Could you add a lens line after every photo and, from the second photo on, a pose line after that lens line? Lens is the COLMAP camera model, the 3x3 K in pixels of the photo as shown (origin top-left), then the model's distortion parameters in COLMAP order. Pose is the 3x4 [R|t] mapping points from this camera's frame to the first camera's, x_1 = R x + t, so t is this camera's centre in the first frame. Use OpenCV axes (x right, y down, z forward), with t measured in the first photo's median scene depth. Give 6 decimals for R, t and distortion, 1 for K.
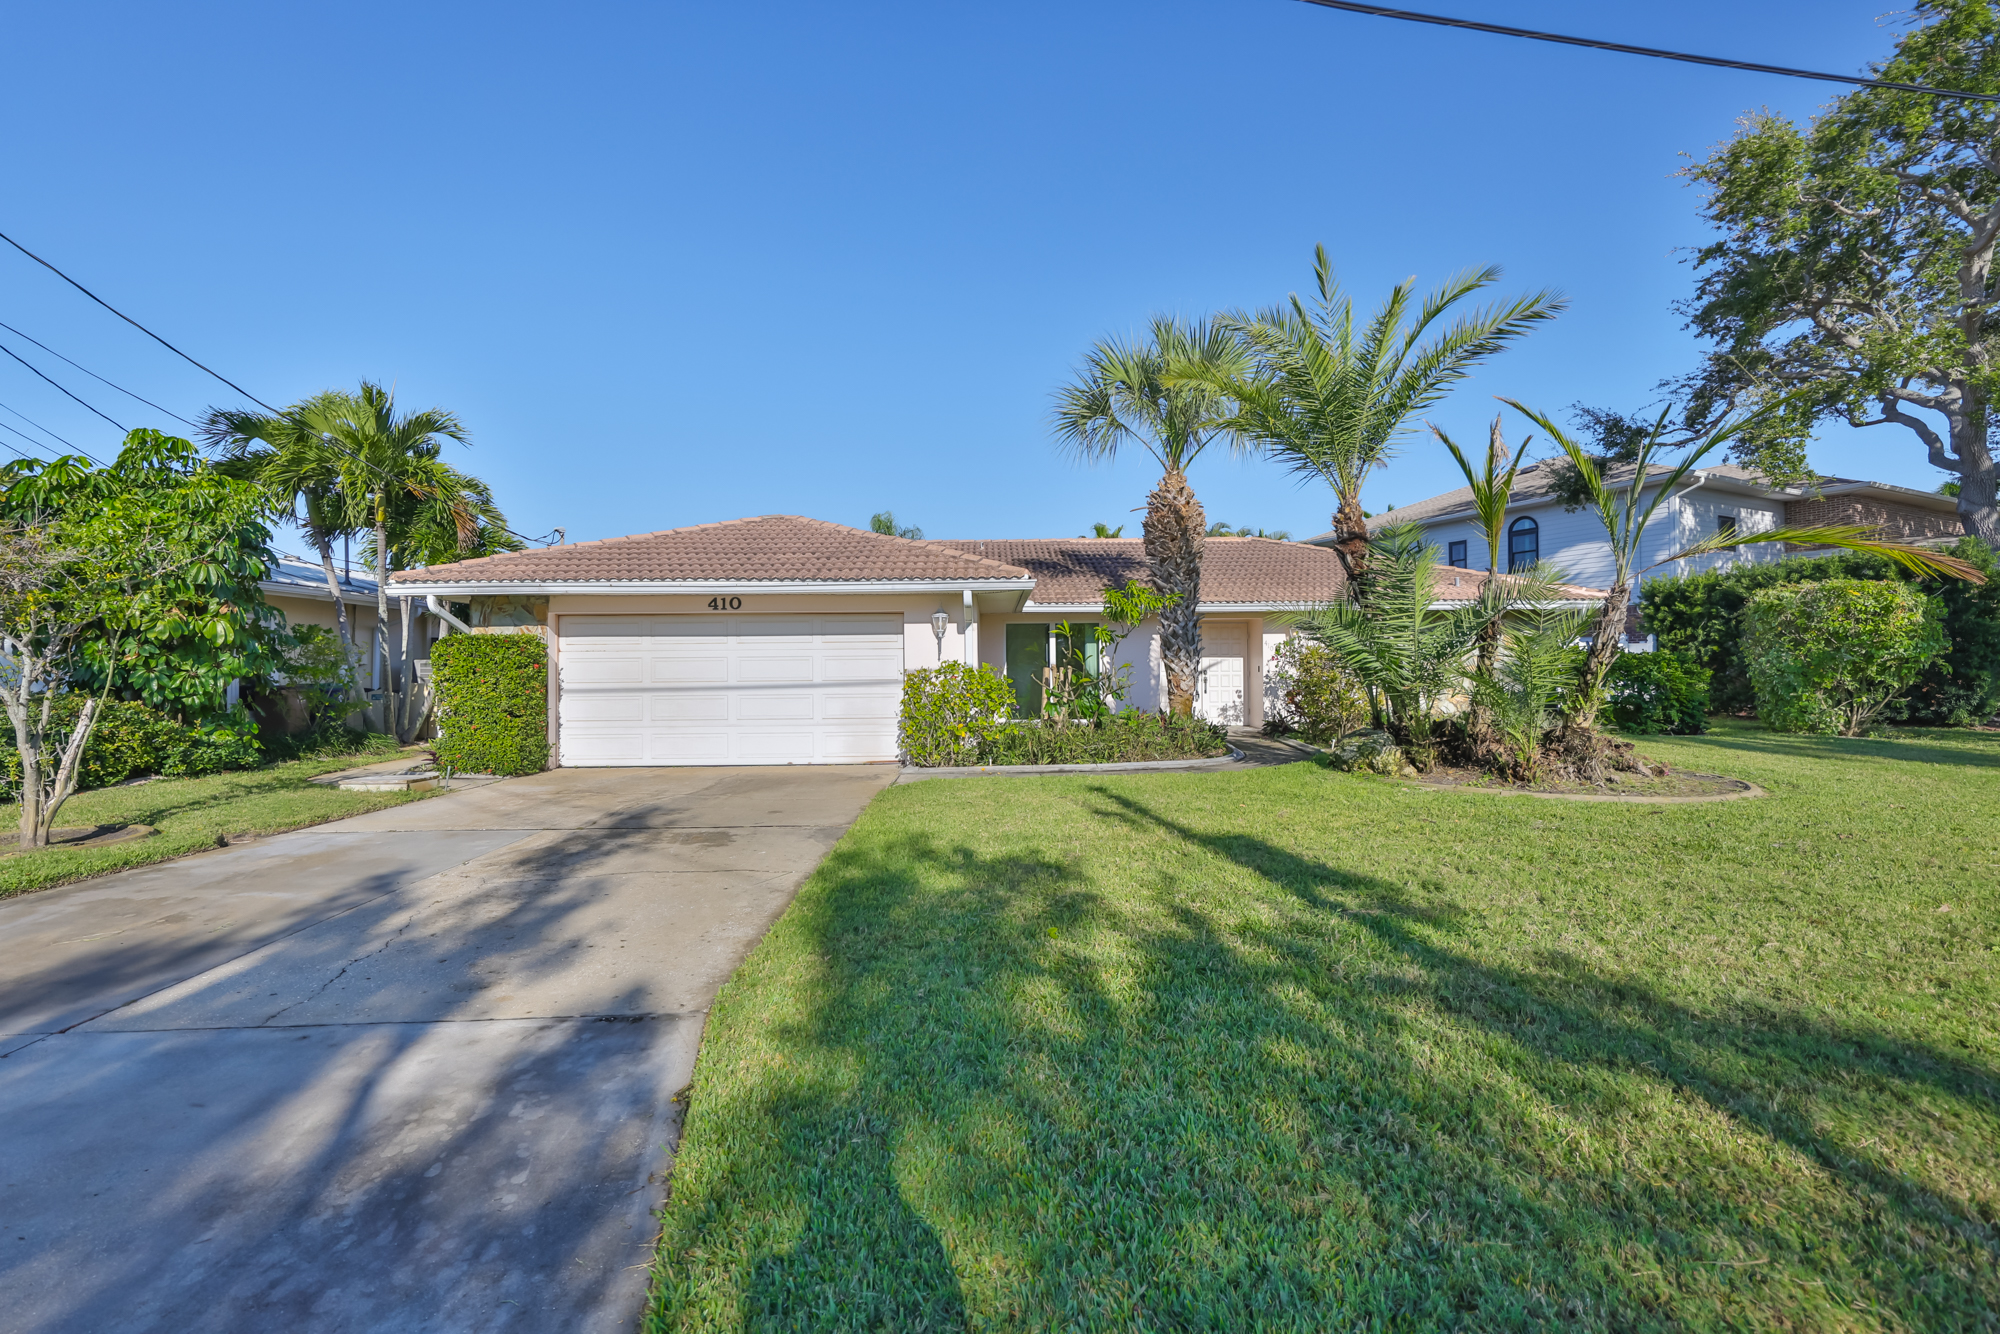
lens RADIAL K [[838.8, 0, 996.4], [0, 838.8, 664.7], [0, 0, 1]] dist [-0.002597, -0.000002]
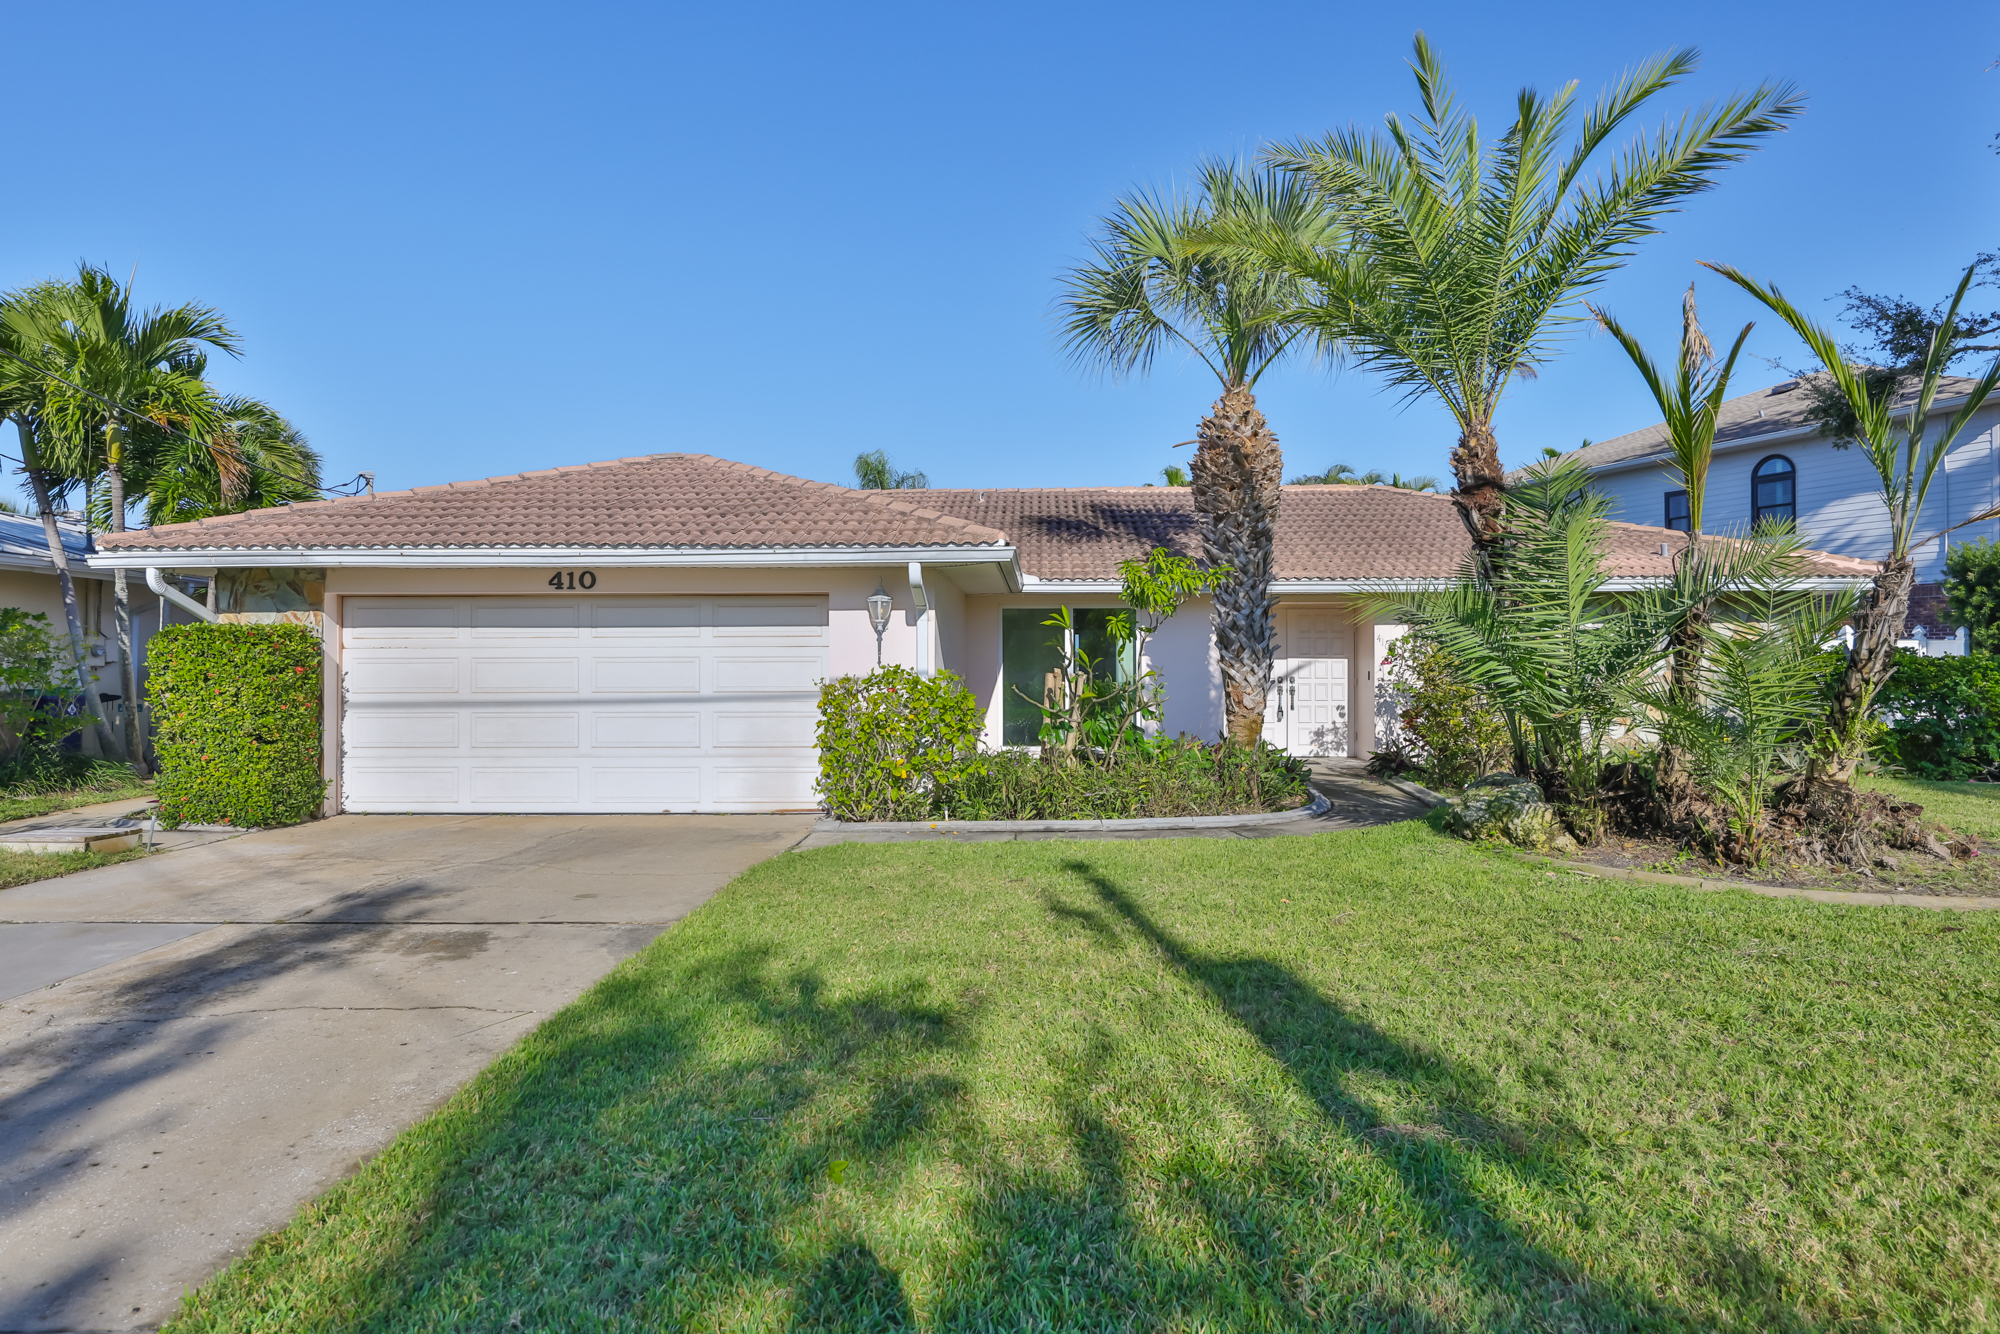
lens RADIAL K [[1138.8, 0, 999.7], [0, 1138.8, 655.7], [0, 0, 1]] dist [0.001137, 0.002007]
pose [[0.999154, 0.005363, -0.040765, 0.072647], [-0.005476, 0.999982, -0.002644, -0.011025], [0.040750, 0.002865, 0.999165, 0.078841]]
